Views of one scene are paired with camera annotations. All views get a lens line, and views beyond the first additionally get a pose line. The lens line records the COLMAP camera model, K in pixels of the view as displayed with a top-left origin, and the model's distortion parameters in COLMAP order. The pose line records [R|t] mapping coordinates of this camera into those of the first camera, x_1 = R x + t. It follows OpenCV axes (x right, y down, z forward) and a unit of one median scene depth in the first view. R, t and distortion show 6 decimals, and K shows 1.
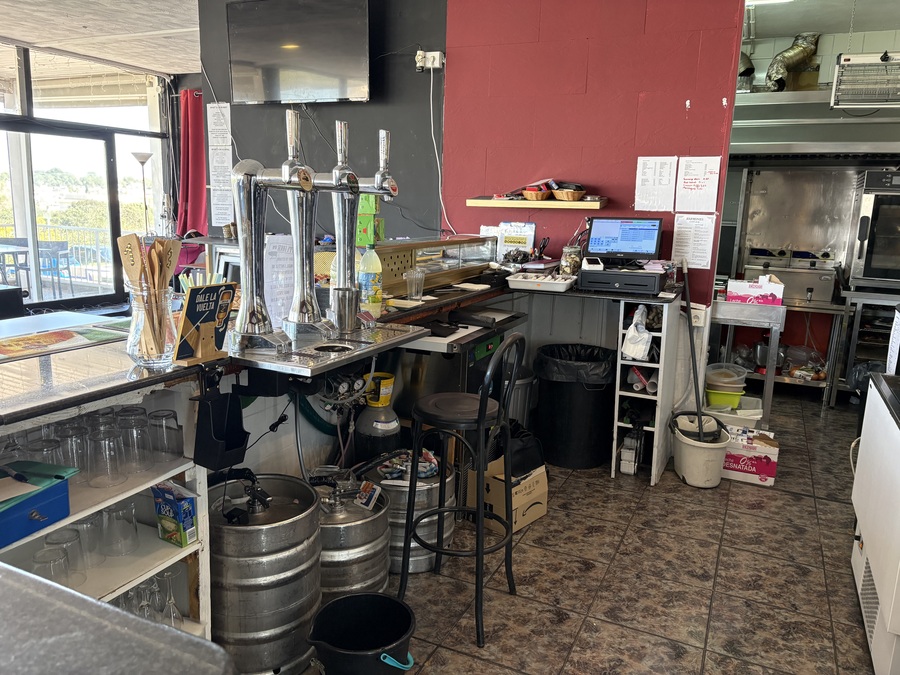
lens RADIAL K [[681.6, 0, 445.7], [0, 681.6, 339.3], [0, 0, 1]] dist [0.046238, -0.054563]
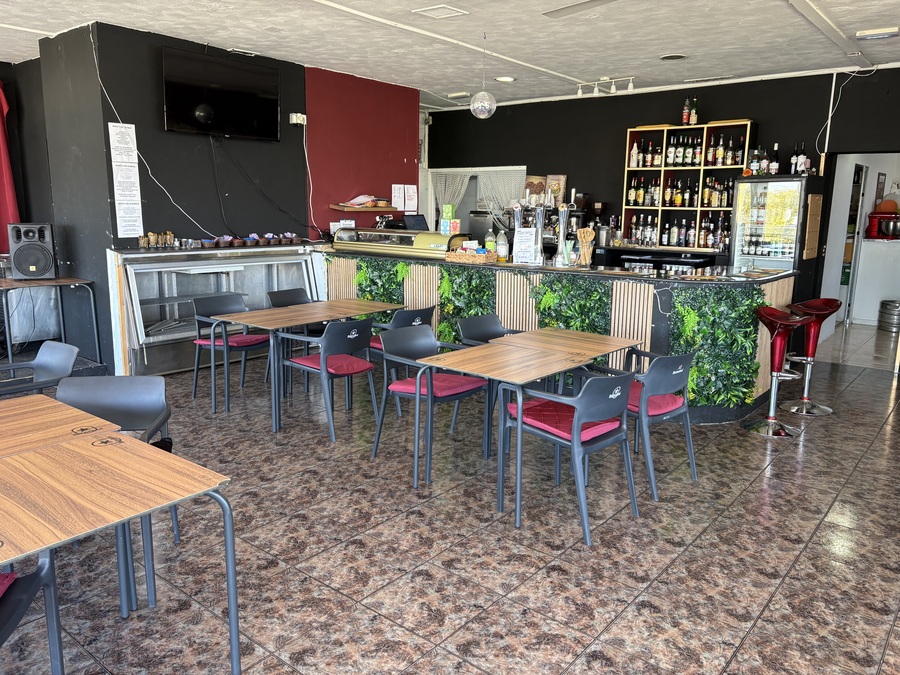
lens RADIAL K [[681.6, 0, 449.4], [0, 681.6, 327.6], [0, 0, 1]] dist [0.046238, -0.054563]
pose [[0.239347, -0.203001, 0.949475, -1.738887], [0.182893, 0.969819, 0.161246, -0.151677], [-0.953553, 0.135059, 0.269251, 0.356861]]
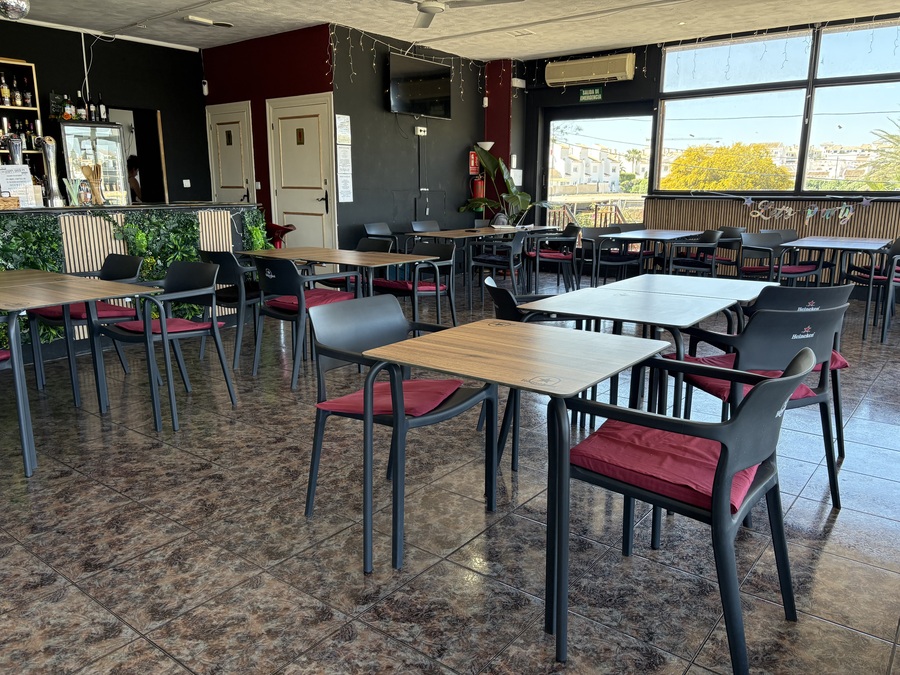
lens RADIAL K [[681.6, 0, 455.3], [0, 681.6, 323.9], [0, 0, 1]] dist [0.046238, -0.054563]
pose [[-0.976626, -0.077481, 0.200493, -1.228429], [0.006853, 0.921072, 0.389331, -0.309660], [-0.214834, 0.381605, -0.899013, 1.679679]]
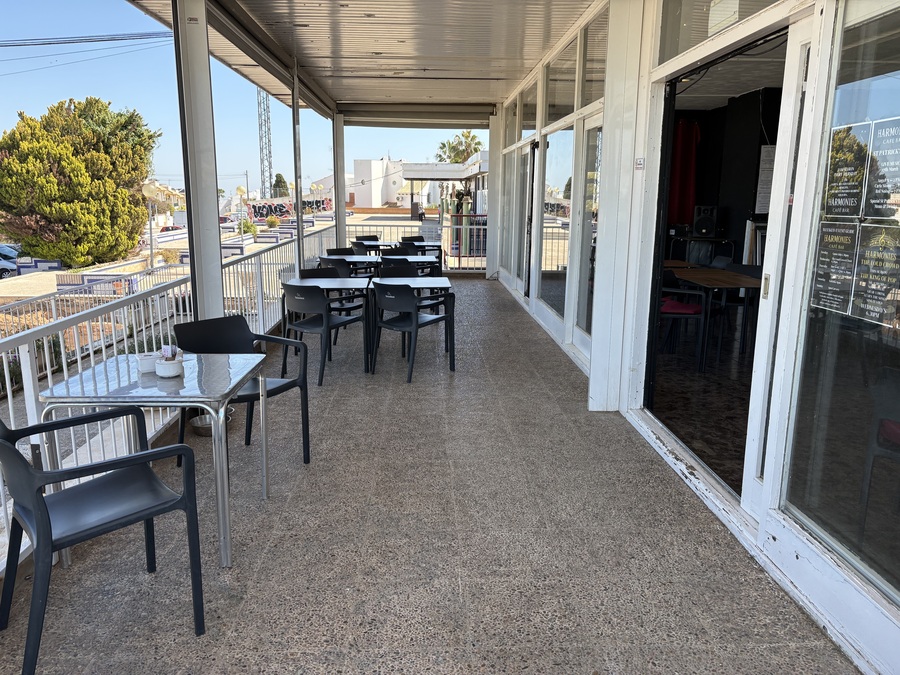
lens RADIAL K [[681.6, 0, 444.6], [0, 681.6, 336.7], [0, 0, 1]] dist [0.046238, -0.054563]
pose [[0.891157, -0.120169, 0.437491, -2.607481], [0.113359, 0.992676, 0.041758, -0.019825], [-0.439305, 0.012381, 0.898253, -0.324408]]
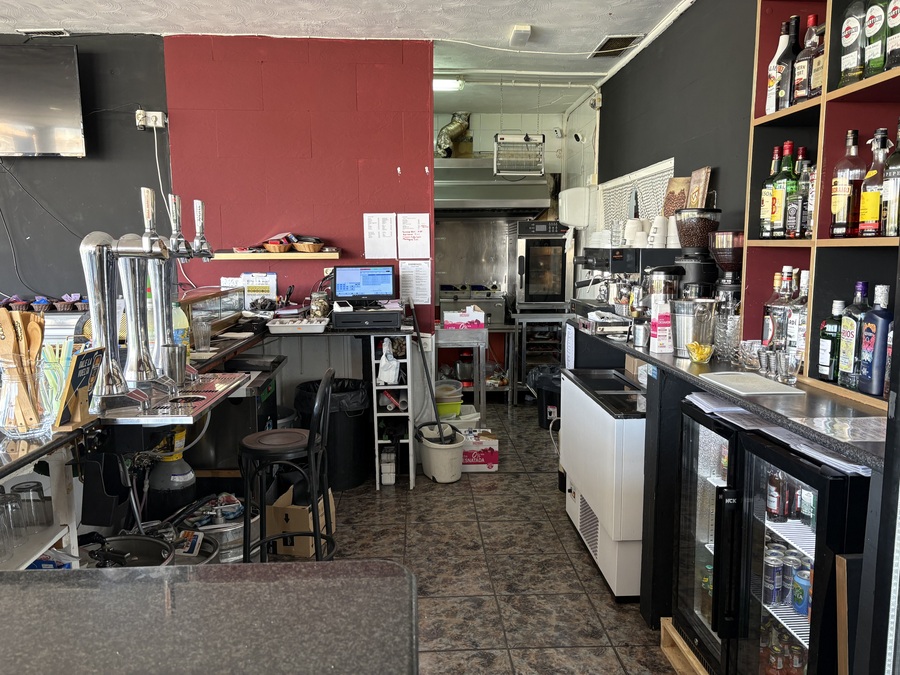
lens RADIAL K [[681.6, 0, 448.4], [0, 681.6, 342.0], [0, 0, 1]] dist [0.046238, -0.054563]
pose [[0.882357, -0.097007, 0.460474, -0.153895], [0.123182, 0.992015, -0.027055, 0.001864], [-0.454173, 0.080594, 0.887261, -0.087025]]
